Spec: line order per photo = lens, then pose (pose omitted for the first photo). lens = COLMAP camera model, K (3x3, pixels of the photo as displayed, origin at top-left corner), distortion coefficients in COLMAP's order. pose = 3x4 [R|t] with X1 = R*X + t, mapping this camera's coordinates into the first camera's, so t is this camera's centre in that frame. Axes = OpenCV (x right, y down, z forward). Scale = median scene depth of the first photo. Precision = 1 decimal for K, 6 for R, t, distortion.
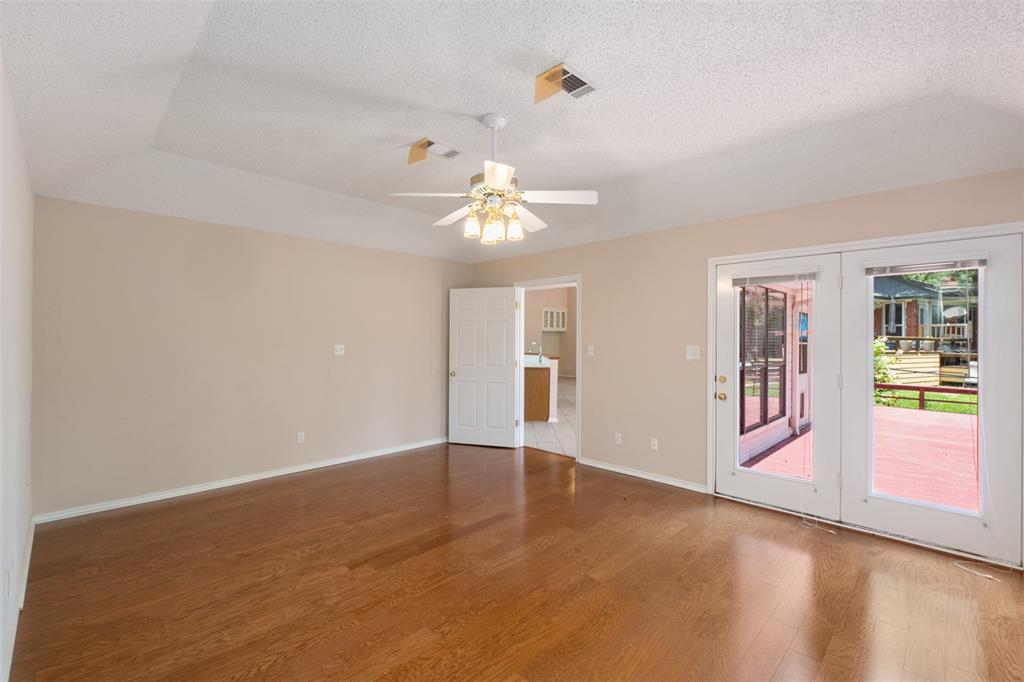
lens RADIAL K [[447.3, 0, 512.0], [0, 447.3, 341.0], [0, 0, 1]] dist [-0.000997, -0.000130]
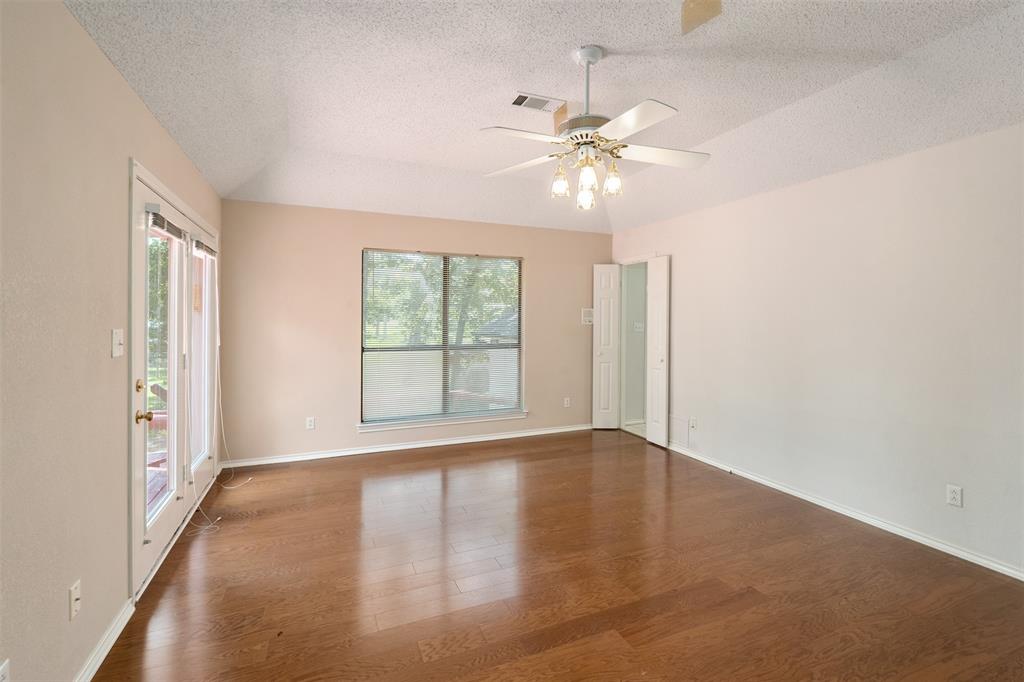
lens RADIAL K [[458.1, 0, 517.2], [0, 458.1, 320.5], [0, 0, 1]] dist [-0.002374, -0.000474]
pose [[-0.929125, -0.010604, 0.369614, -0.250590], [-0.006685, 0.999907, 0.011883, -0.006907], [-0.369706, 0.008570, -0.929109, 1.894722]]
